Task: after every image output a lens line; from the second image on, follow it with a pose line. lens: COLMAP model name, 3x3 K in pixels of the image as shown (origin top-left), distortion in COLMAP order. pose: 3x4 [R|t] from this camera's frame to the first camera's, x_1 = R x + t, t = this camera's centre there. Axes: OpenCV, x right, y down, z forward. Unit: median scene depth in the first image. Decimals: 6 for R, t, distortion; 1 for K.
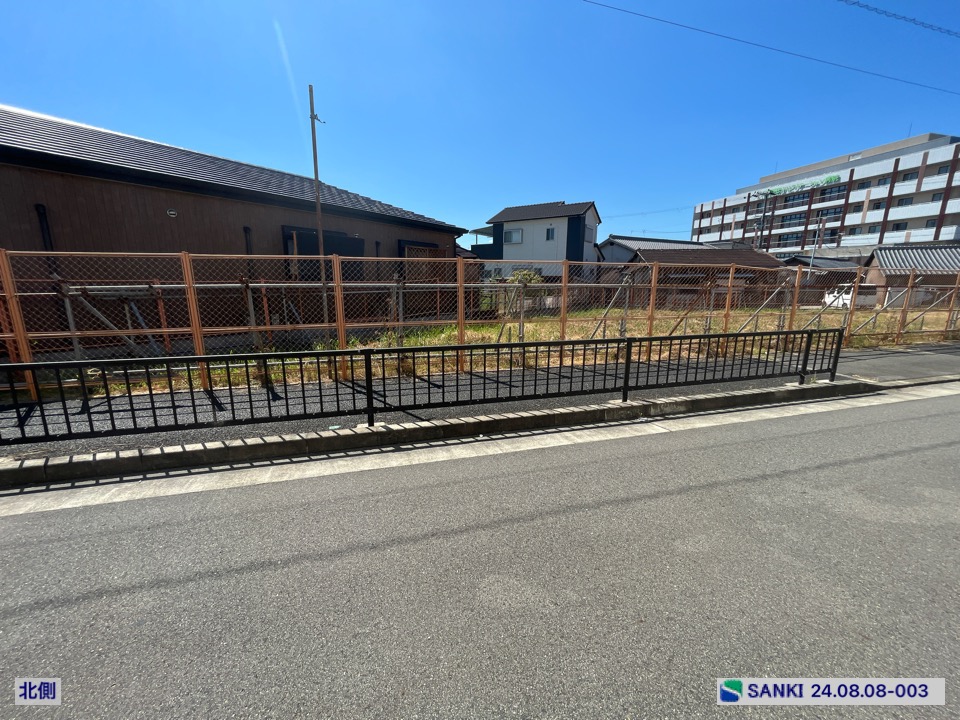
lens RADIAL K [[386.8, 0, 476.1], [0, 386.8, 361.8], [0, 0, 1]] dist [-0.003027, 0.000230]
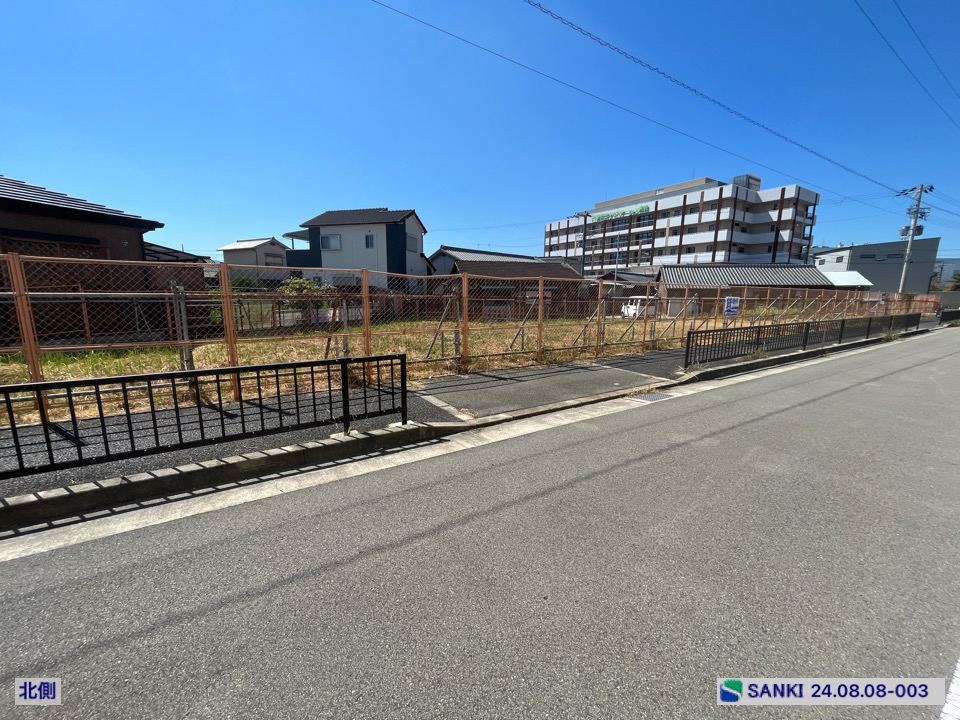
lens RADIAL K [[386.8, 0, 476.1], [0, 386.8, 361.8], [0, 0, 1]] dist [-0.003027, 0.000230]
pose [[0.958607, -0.042170, 0.281593, 0.082885], [0.050044, 0.998530, -0.020825, -0.004602], [-0.280301, 0.034055, 0.959308, 0.023489]]
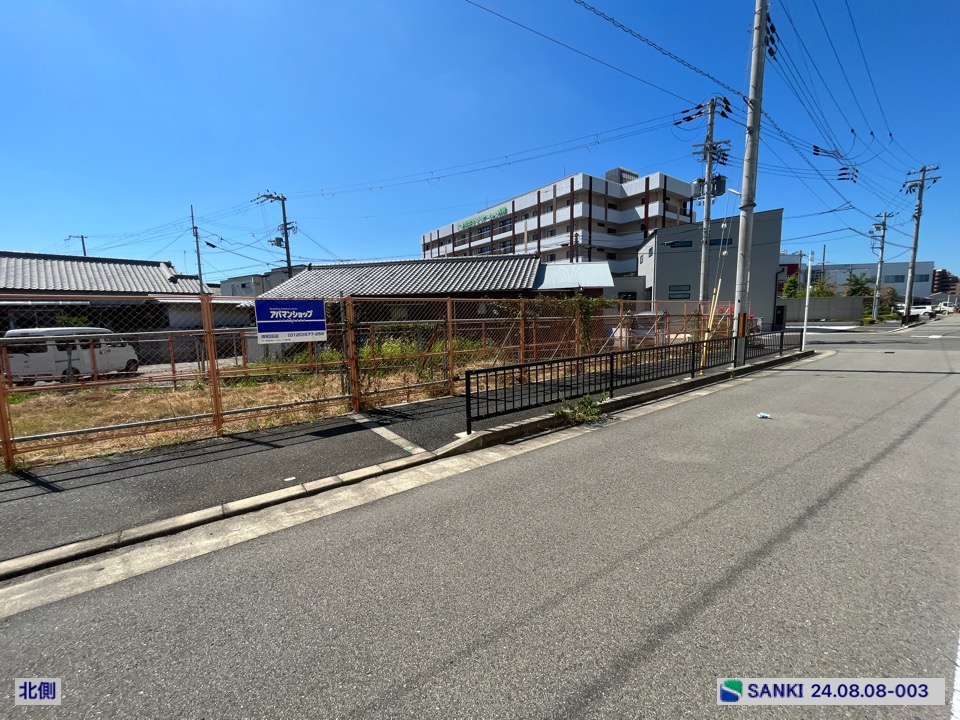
lens RADIAL K [[387.9, 0, 475.9], [0, 387.9, 361.0], [0, 0, 1]] dist [-0.002141, 0.000068]
pose [[0.936117, -0.065569, 0.345523, 0.546287], [0.097792, 0.992251, -0.076647, -0.031466], [-0.337820, 0.105540, 0.935275, 0.160660]]
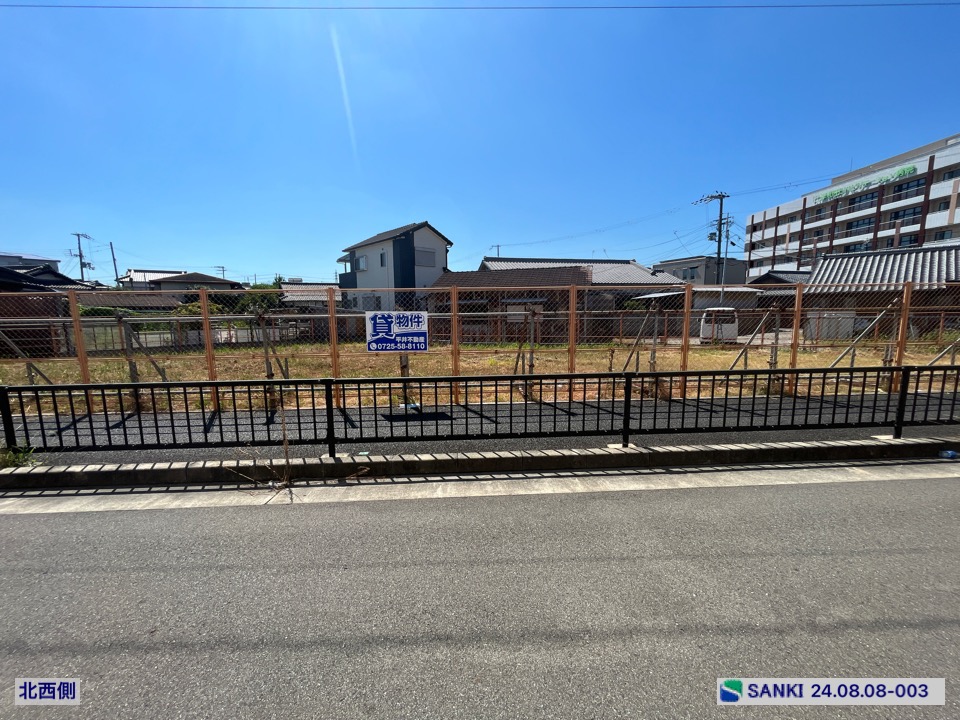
lens RADIAL K [[390.4, 0, 476.0], [0, 390.4, 356.7], [0, 0, 1]] dist [0.000398, -0.000364]
pose [[0.973168, 0.010975, -0.229834, 0.297846], [-0.030486, 0.996206, -0.081512, -0.017083], [0.228067, 0.086332, 0.969810, 0.088069]]
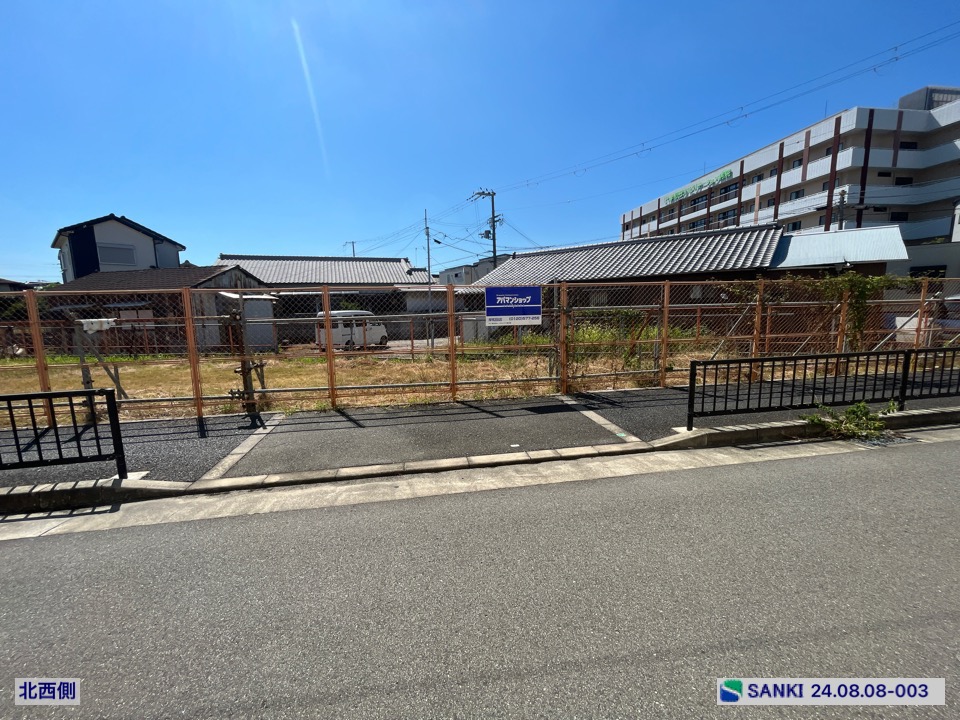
lens RADIAL K [[387.9, 0, 475.9], [0, 387.9, 361.0], [0, 0, 1]] dist [-0.002141, 0.000068]
pose [[0.992534, -0.011203, -0.121449, 0.540449], [0.003441, 0.997948, -0.063934, -0.031281], [0.121916, 0.063039, 0.990537, 0.158987]]
